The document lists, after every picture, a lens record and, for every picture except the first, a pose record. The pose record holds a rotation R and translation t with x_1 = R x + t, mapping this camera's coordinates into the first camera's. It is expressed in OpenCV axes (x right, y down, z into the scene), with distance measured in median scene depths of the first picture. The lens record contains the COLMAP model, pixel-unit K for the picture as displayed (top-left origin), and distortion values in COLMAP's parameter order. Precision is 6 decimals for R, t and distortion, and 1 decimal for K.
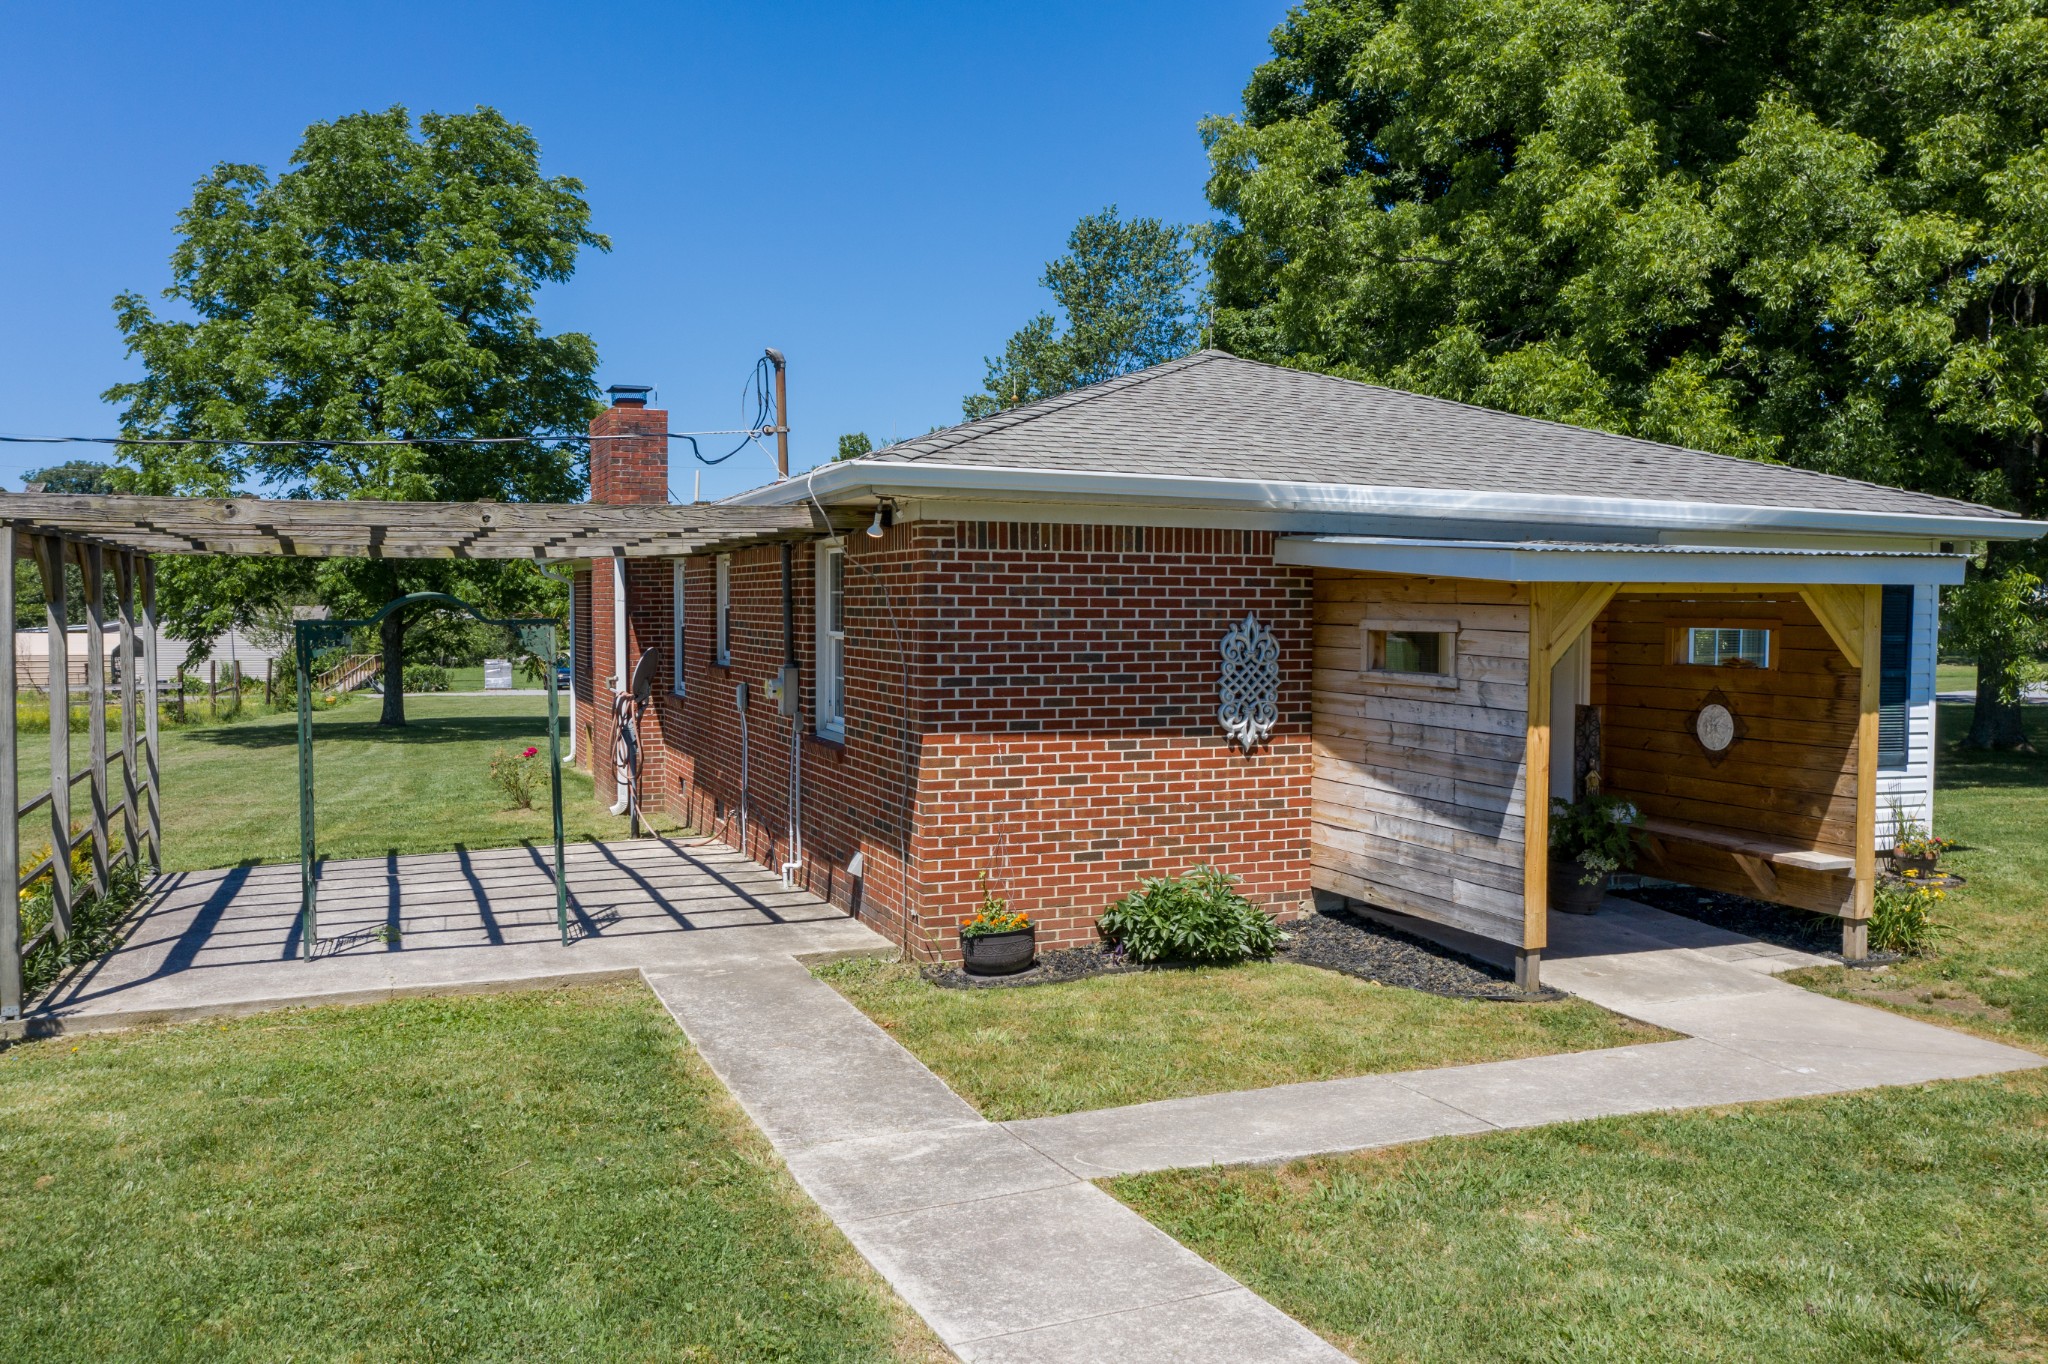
lens RADIAL K [[1615.9, 0, 1023.6], [0, 1615.9, 674.8], [0, 0, 1]] dist [-0.004844, 0.008530]
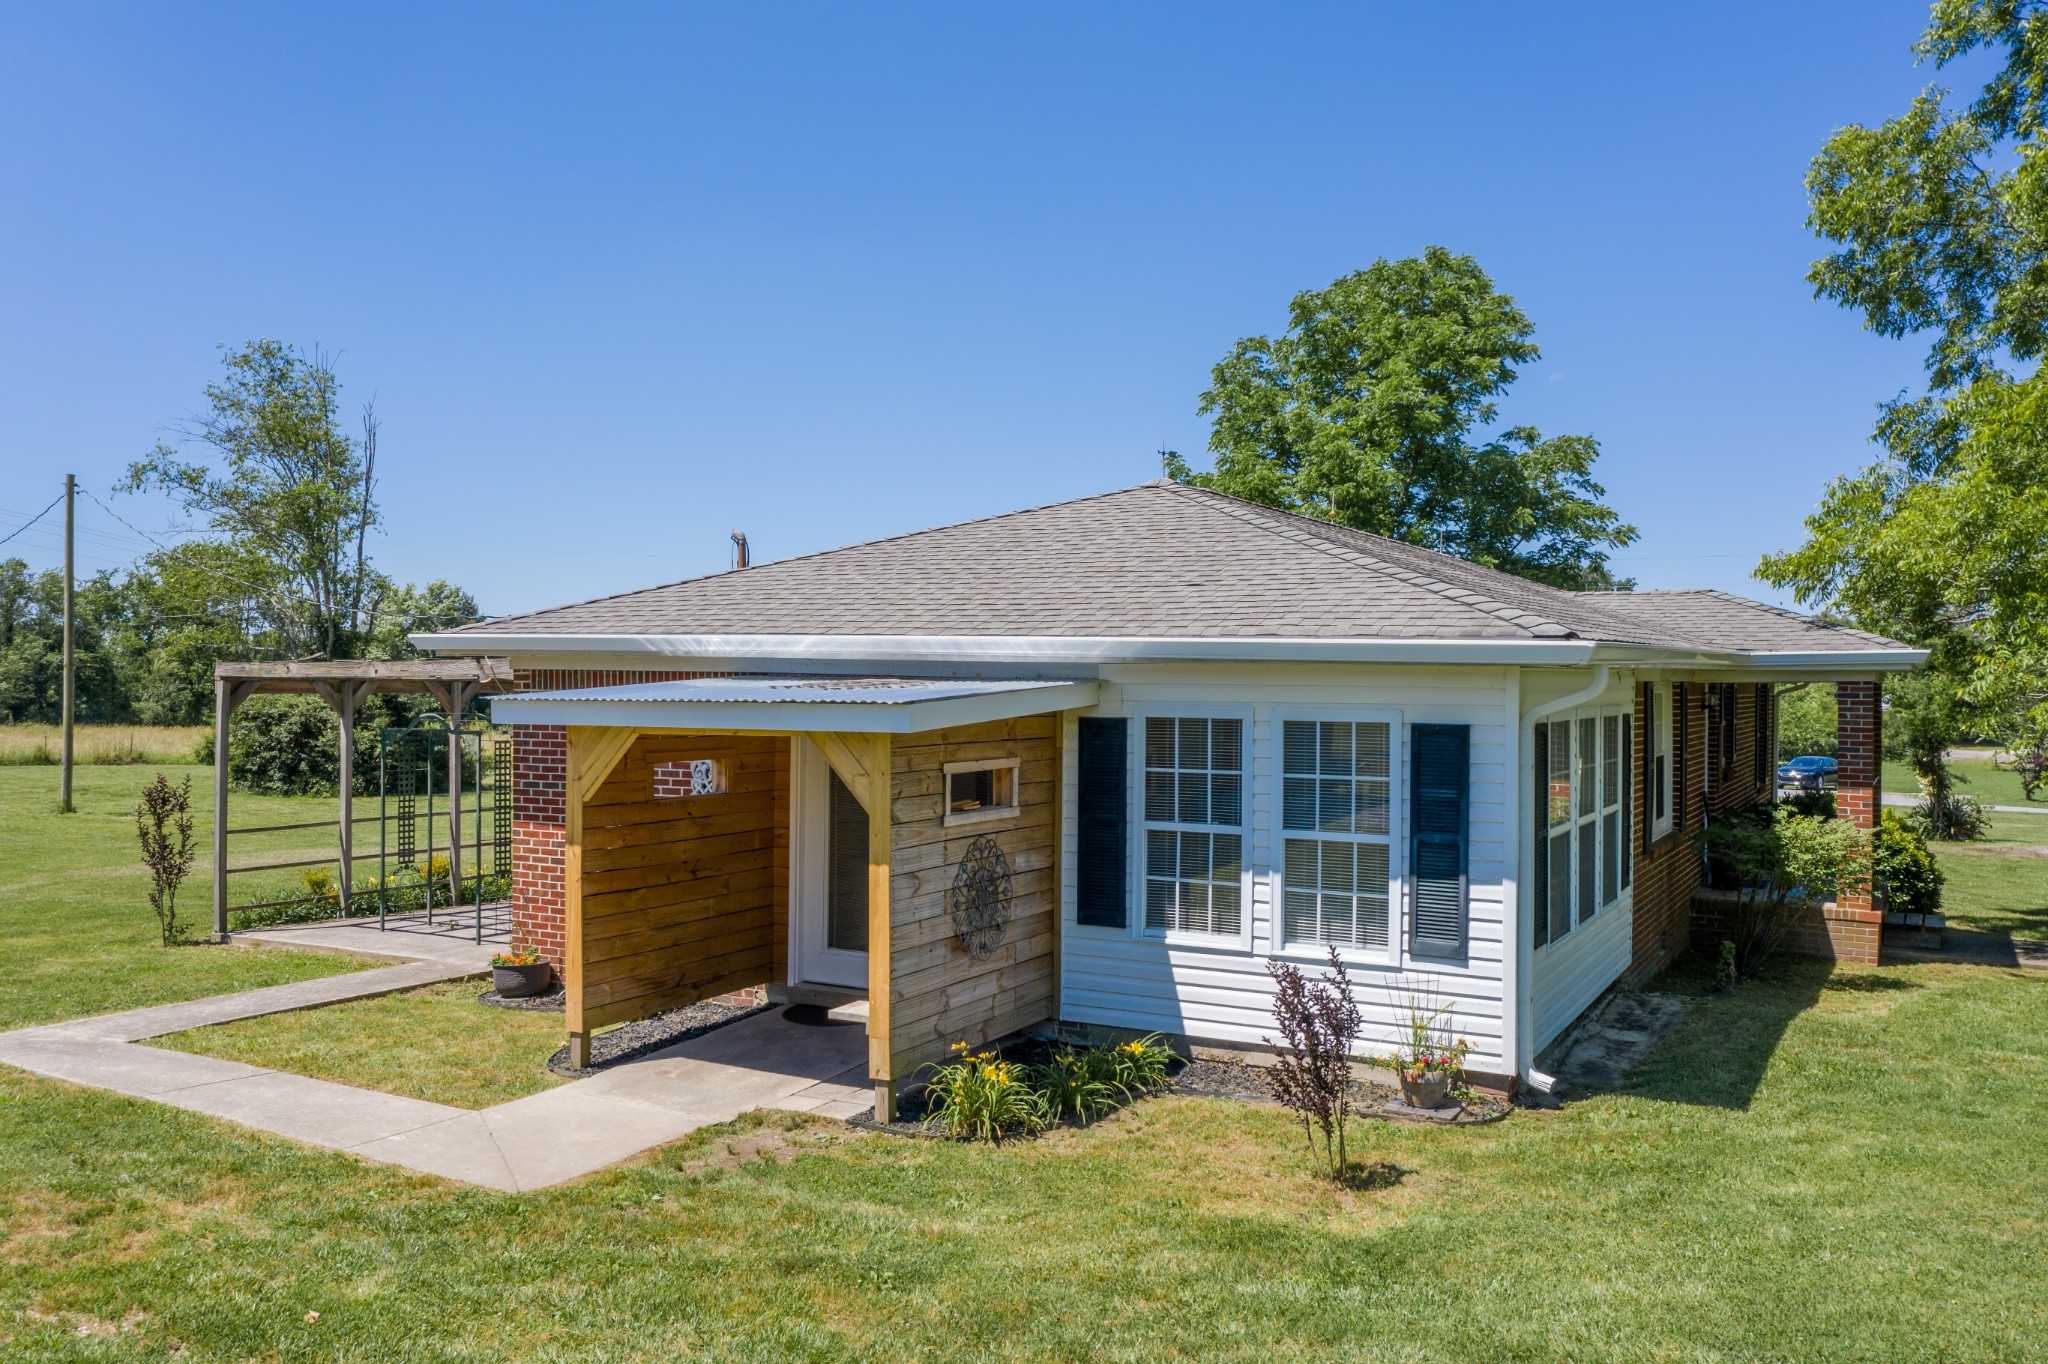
lens RADIAL K [[1615.9, 0, 1021.3], [0, 1615.9, 686.2], [0, 0, 1]] dist [-0.004844, 0.008530]
pose [[0.621654, 0.001904, -0.783289, 1.016596], [-0.036945, 0.998955, -0.026893, -0.045397], [0.782420, 0.045657, 0.621075, 0.356252]]
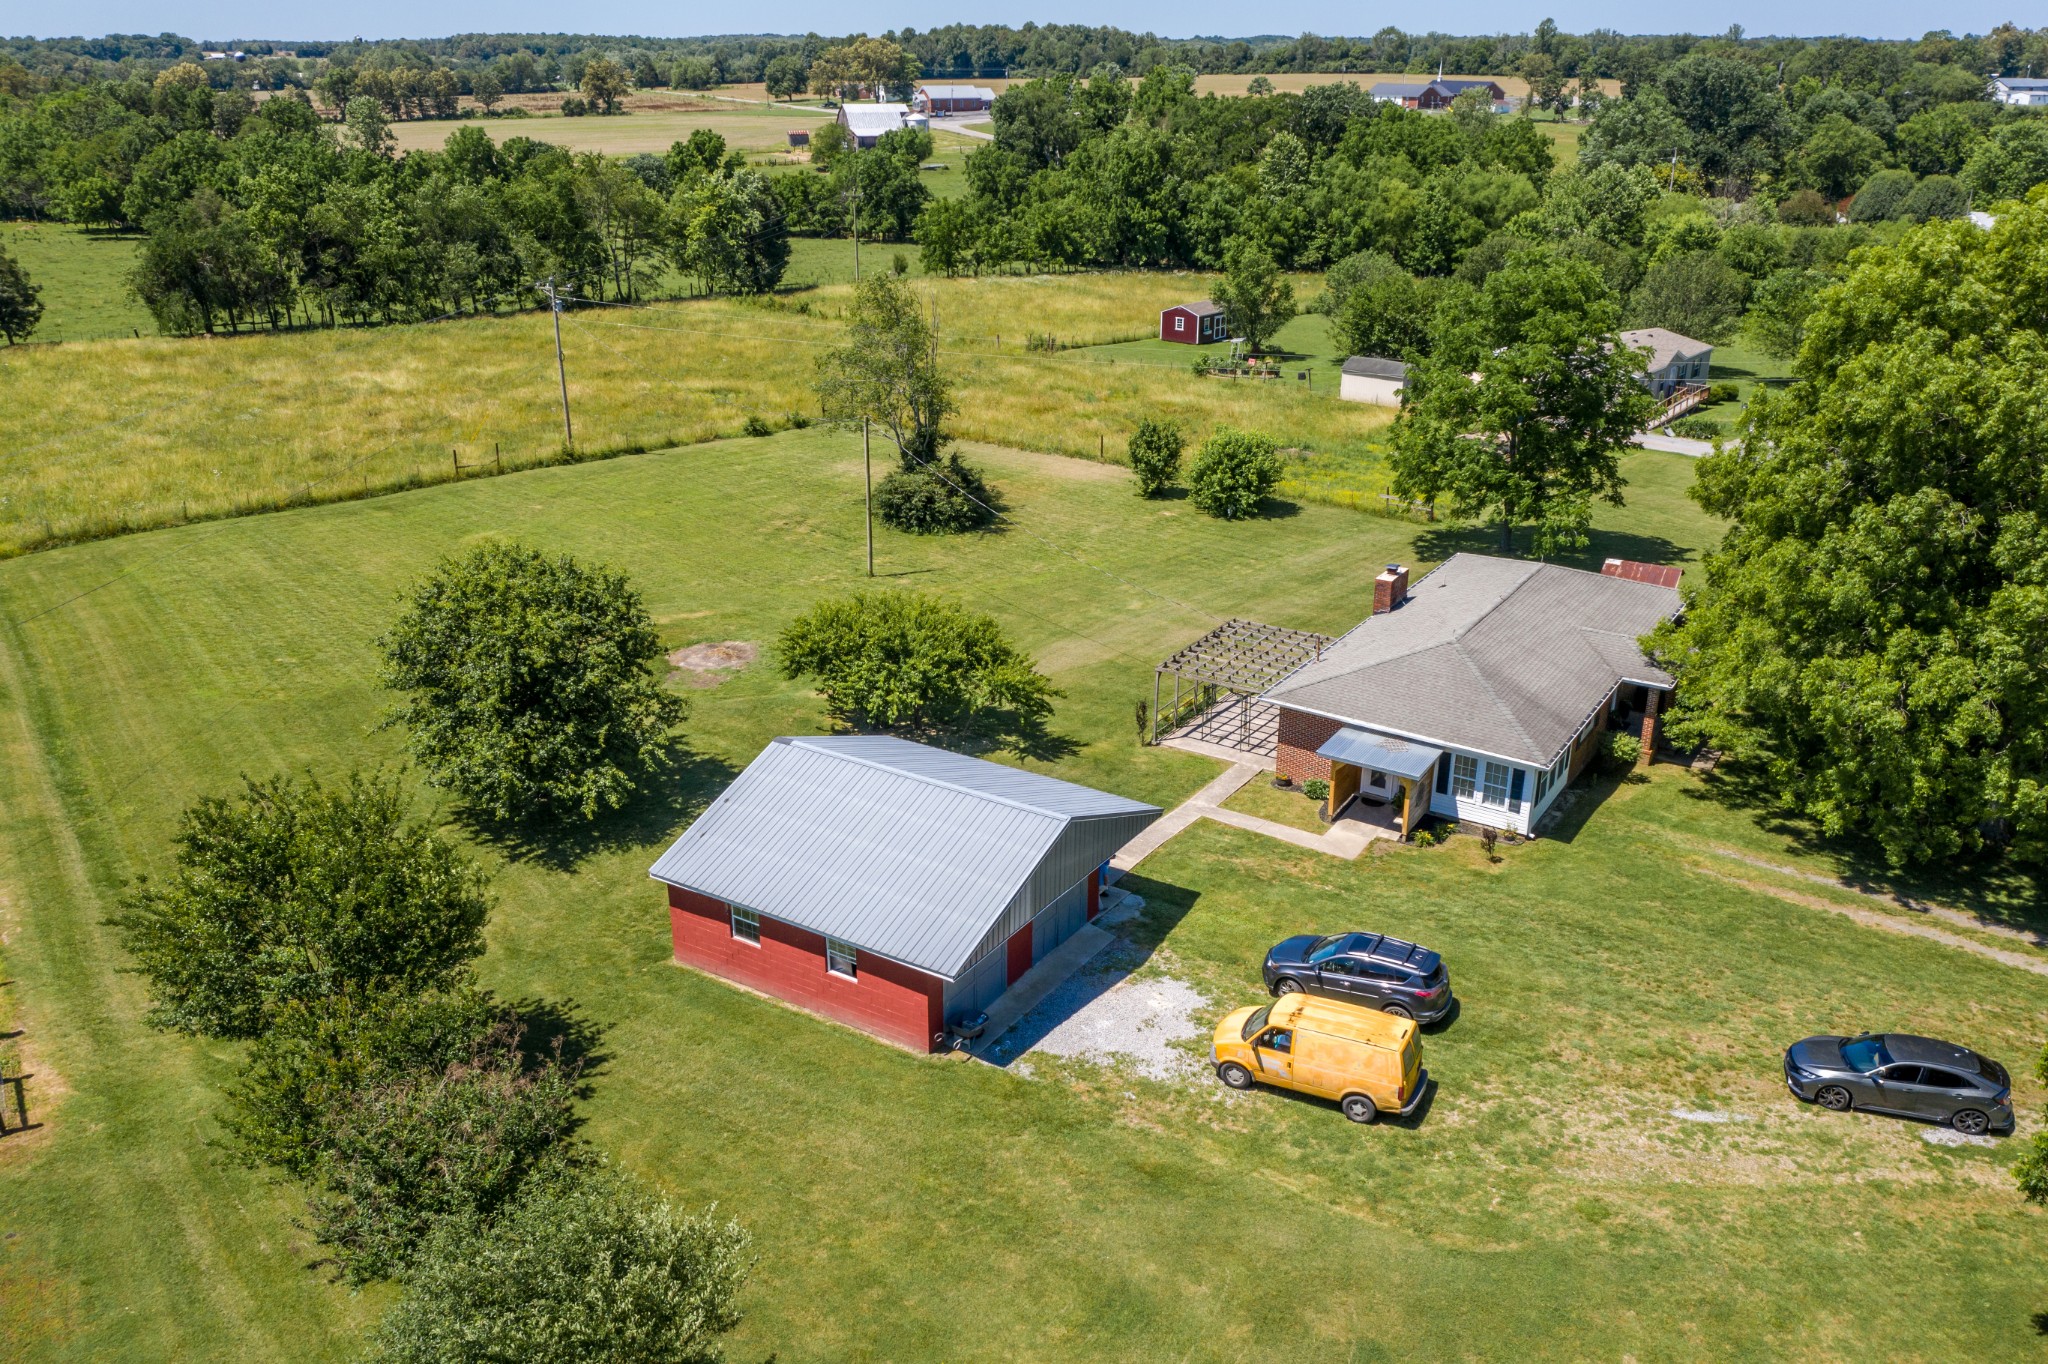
lens RADIAL K [[1615.9, 0, 1025.8], [0, 1615.9, 685.3], [0, 0, 1]] dist [-0.004844, 0.008530]
pose [[0.573519, 0.299813, -0.762357, 2.748838], [-0.034669, 0.938670, 0.343070, -1.533747], [0.818458, -0.170327, 0.548739, -2.064844]]
